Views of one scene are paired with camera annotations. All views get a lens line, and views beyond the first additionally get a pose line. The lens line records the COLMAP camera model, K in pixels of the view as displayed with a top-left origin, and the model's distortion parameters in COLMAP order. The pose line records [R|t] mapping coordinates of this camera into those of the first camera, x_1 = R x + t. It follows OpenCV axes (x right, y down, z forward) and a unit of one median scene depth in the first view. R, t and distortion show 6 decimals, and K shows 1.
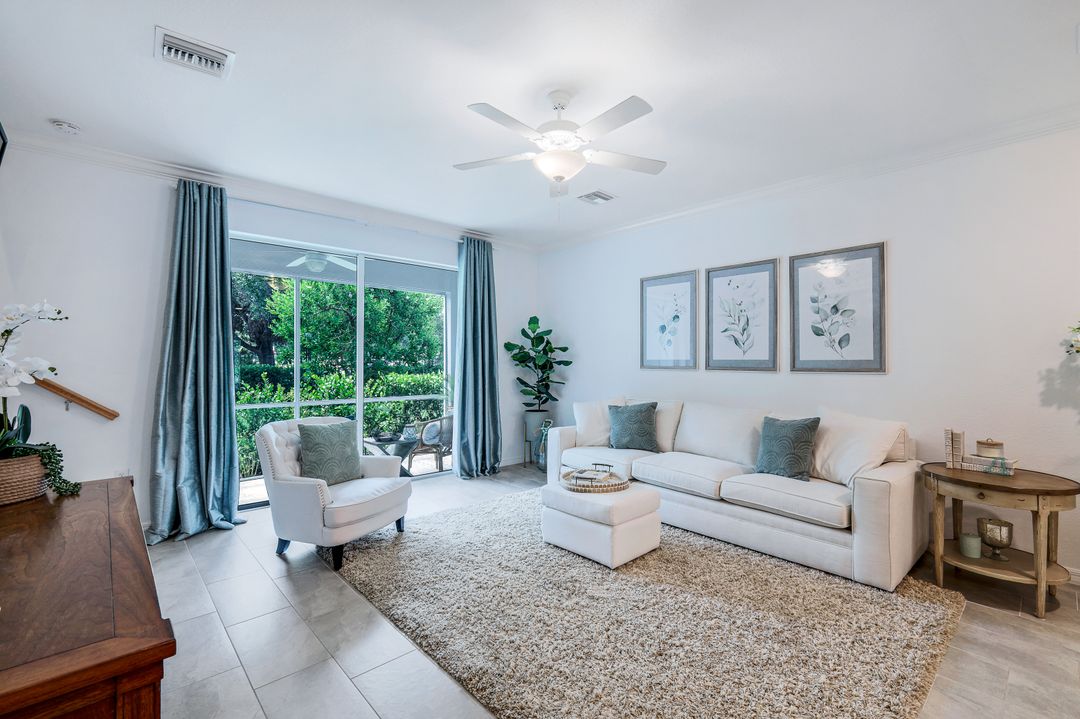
lens RADIAL K [[470.8, 0, 542.3], [0, 470.8, 357.1], [0, 0, 1]] dist [0.004609, -0.002669]
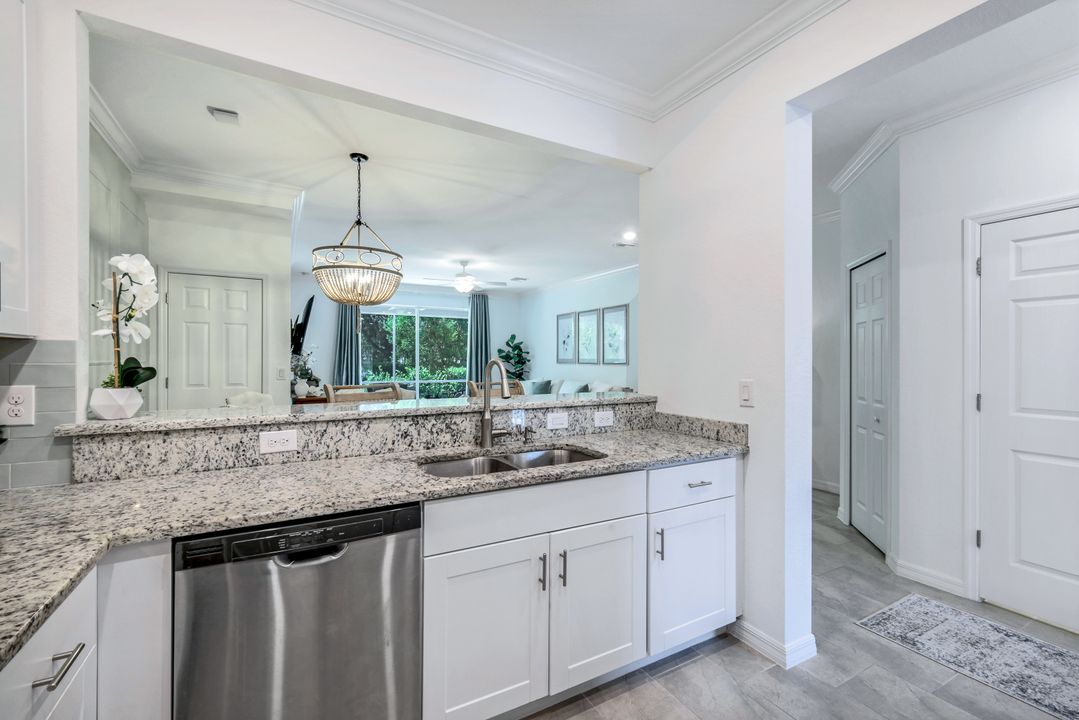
lens RADIAL K [[470.4, 0, 539.0], [0, 470.4, 356.3], [0, 0, 1]] dist [0.004609, -0.002669]
pose [[0.970392, 0.000605, -0.241533, 0.693057], [-0.000664, 1.000000, -0.000166, -0.004684], [0.241533, 0.000322, 0.970393, -0.953285]]
